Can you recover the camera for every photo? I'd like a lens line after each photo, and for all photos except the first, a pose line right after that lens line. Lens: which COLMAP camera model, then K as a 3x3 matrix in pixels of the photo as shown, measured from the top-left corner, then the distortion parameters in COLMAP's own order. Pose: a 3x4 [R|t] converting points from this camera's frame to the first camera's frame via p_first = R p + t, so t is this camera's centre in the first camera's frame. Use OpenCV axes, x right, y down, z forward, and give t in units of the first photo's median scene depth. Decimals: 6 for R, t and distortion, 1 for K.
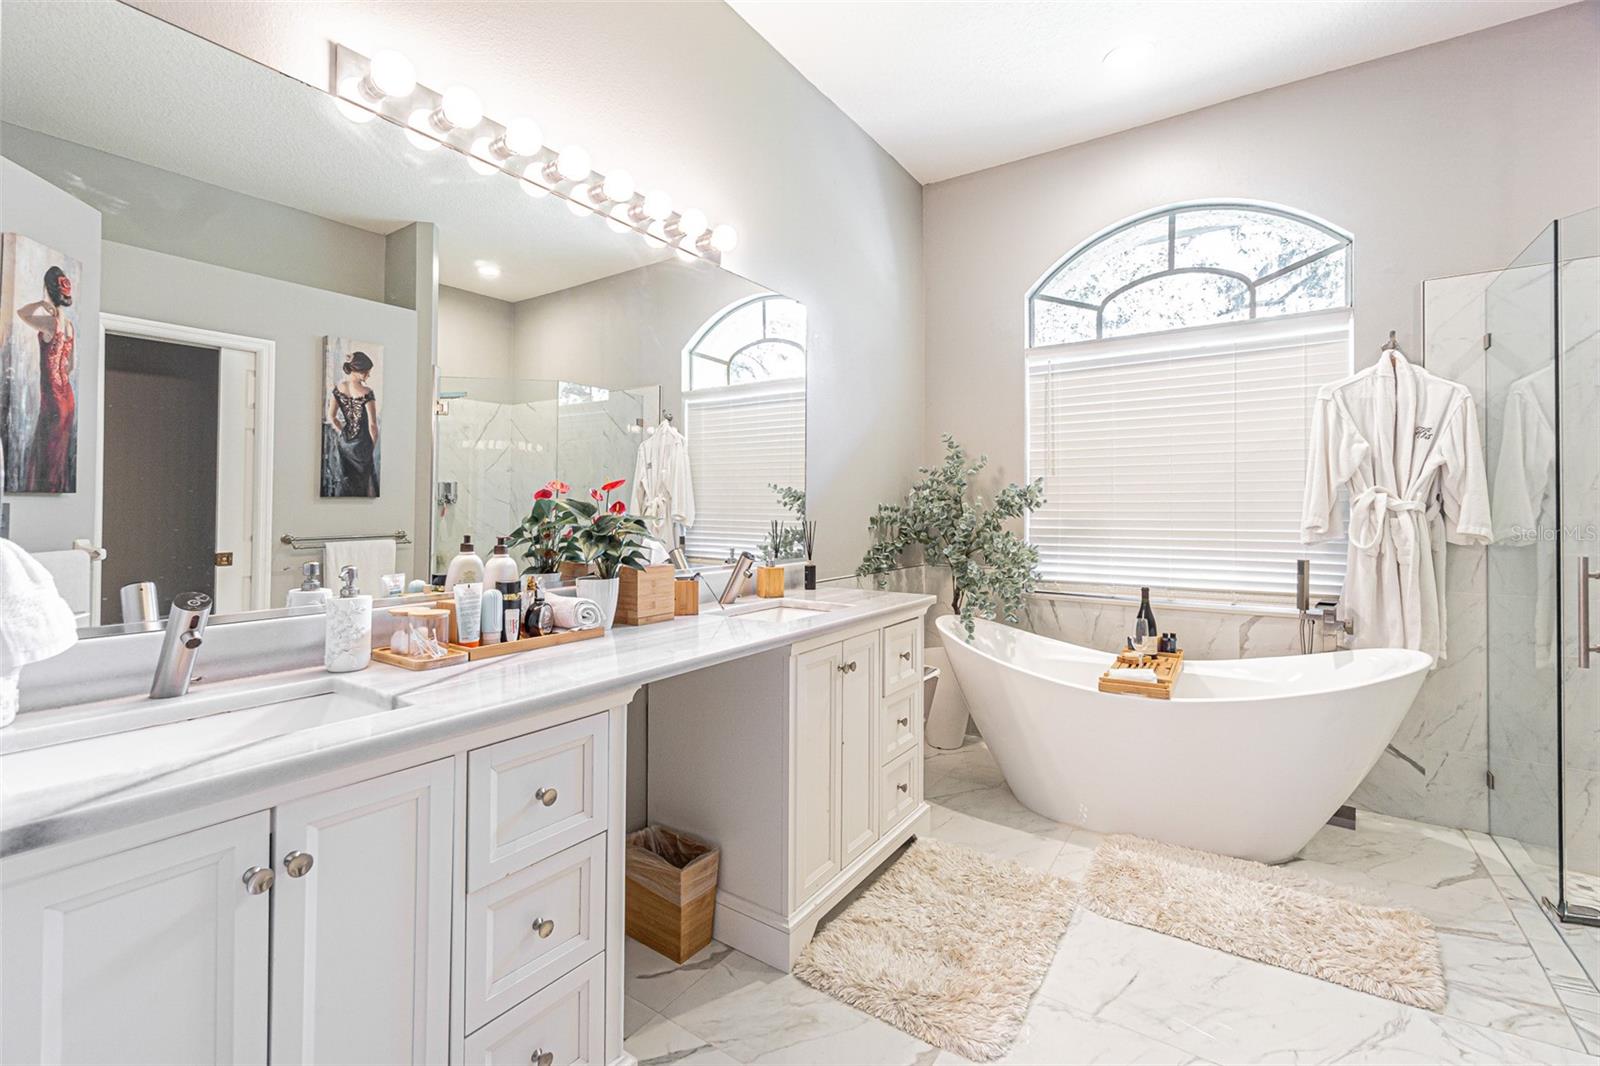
lens RADIAL K [[699.9, 0, 794.9], [0, 699.9, 513.3], [0, 0, 1]] dist [-0.003133, -0.000516]
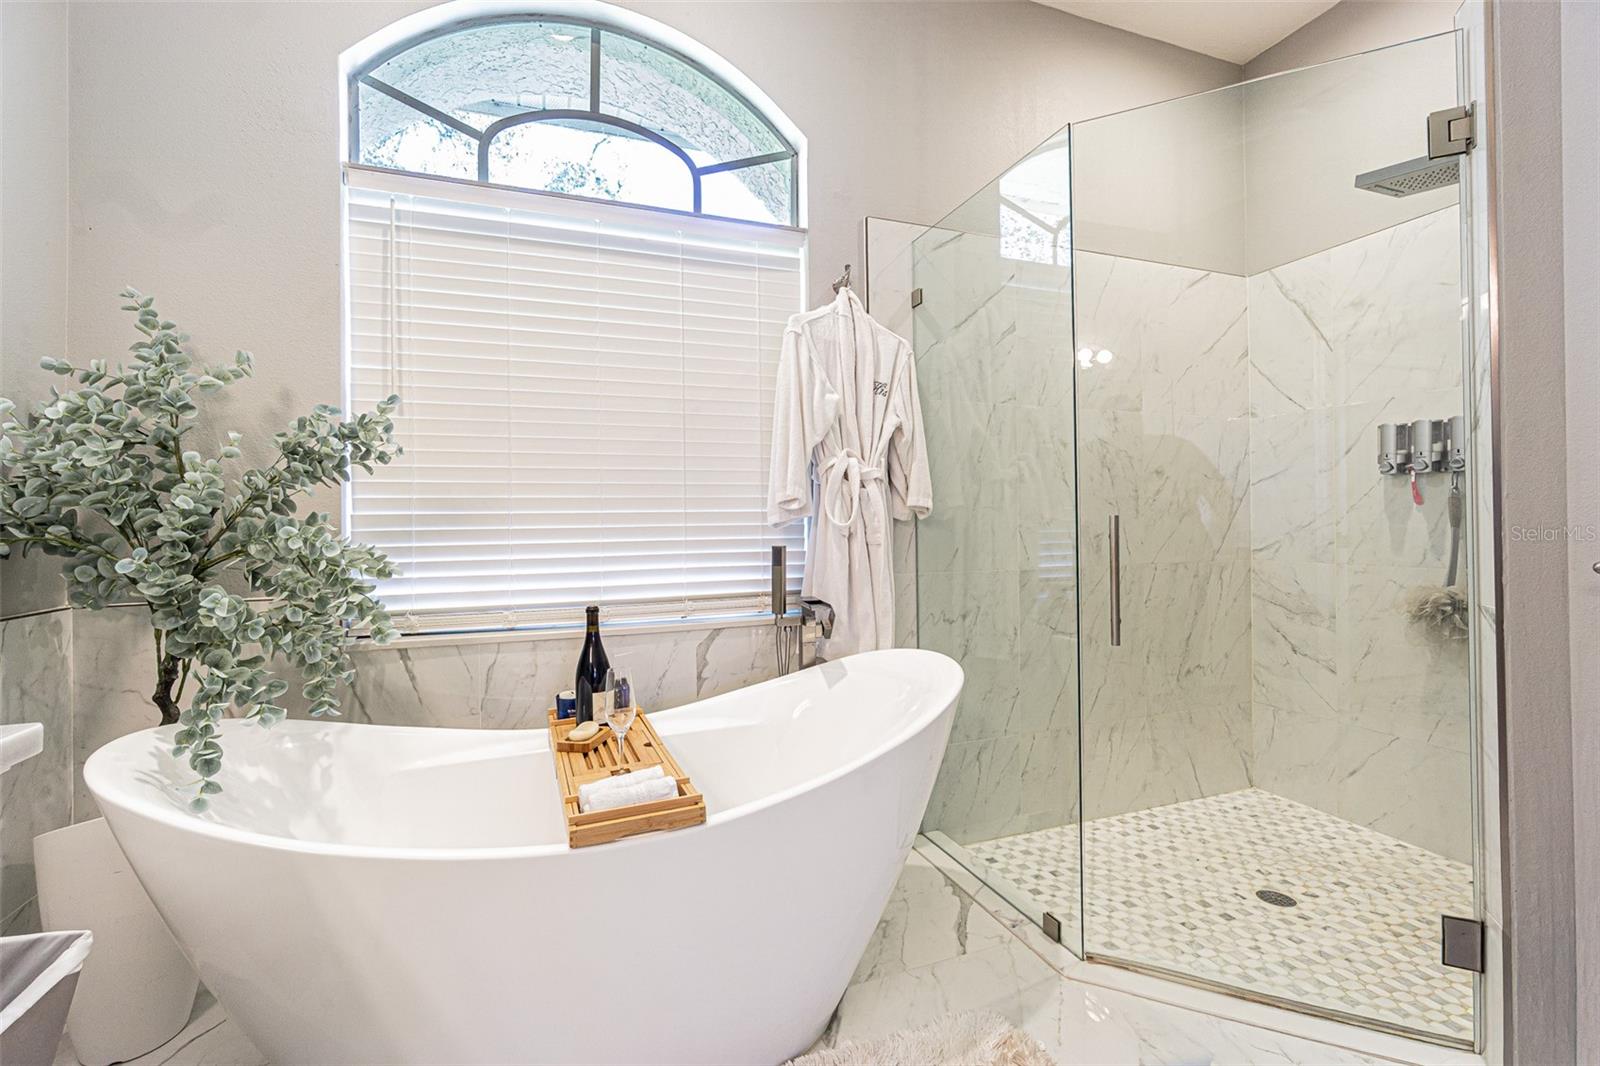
lens RADIAL K [[699.9, 0, 794.9], [0, 699.9, 513.3], [0, 0, 1]] dist [-0.003133, -0.000516]
pose [[0.590203, -0.001035, 0.807254, 0.126516], [0.020652, 0.999691, -0.013817, 0.038510], [-0.806991, 0.024826, 0.590042, 0.490885]]
